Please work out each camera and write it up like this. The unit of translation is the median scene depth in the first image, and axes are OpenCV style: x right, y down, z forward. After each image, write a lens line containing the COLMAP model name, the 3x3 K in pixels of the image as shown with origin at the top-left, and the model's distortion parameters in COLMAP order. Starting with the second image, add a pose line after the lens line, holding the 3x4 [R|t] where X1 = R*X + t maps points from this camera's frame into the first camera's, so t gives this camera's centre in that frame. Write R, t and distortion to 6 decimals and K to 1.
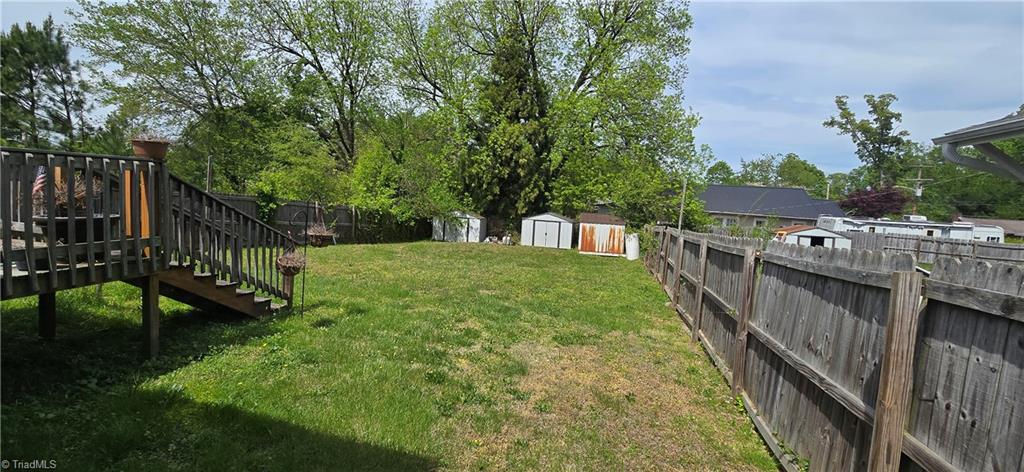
lens RADIAL K [[421.3, 0, 500.7], [0, 421.3, 226.3], [0, 0, 1]] dist [-0.003184, -0.000239]
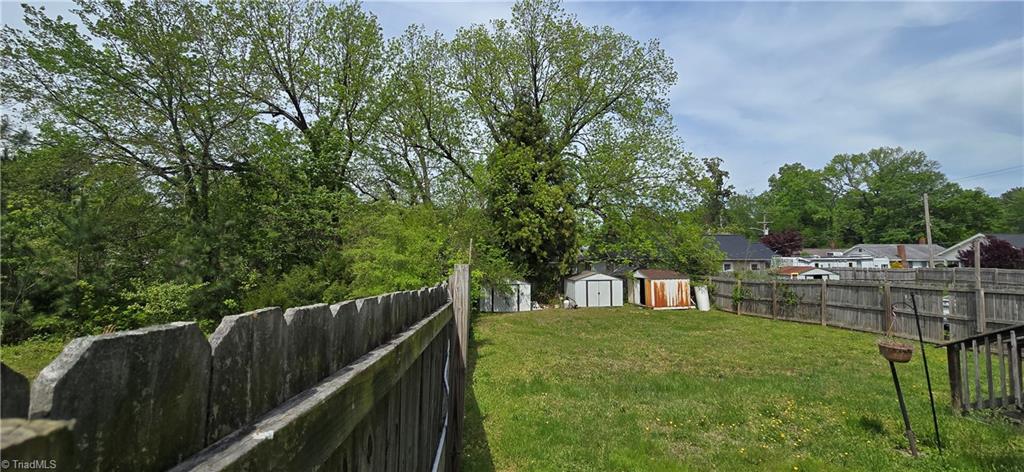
lens RADIAL K [[421.3, 0, 500.7], [0, 421.3, 226.3], [0, 0, 1]] dist [-0.003184, -0.000239]
pose [[0.939348, -0.041230, 0.340479, -0.427097], [0.084122, 0.990120, -0.112188, -0.045463], [-0.332490, 0.134025, 0.933535, 0.122535]]
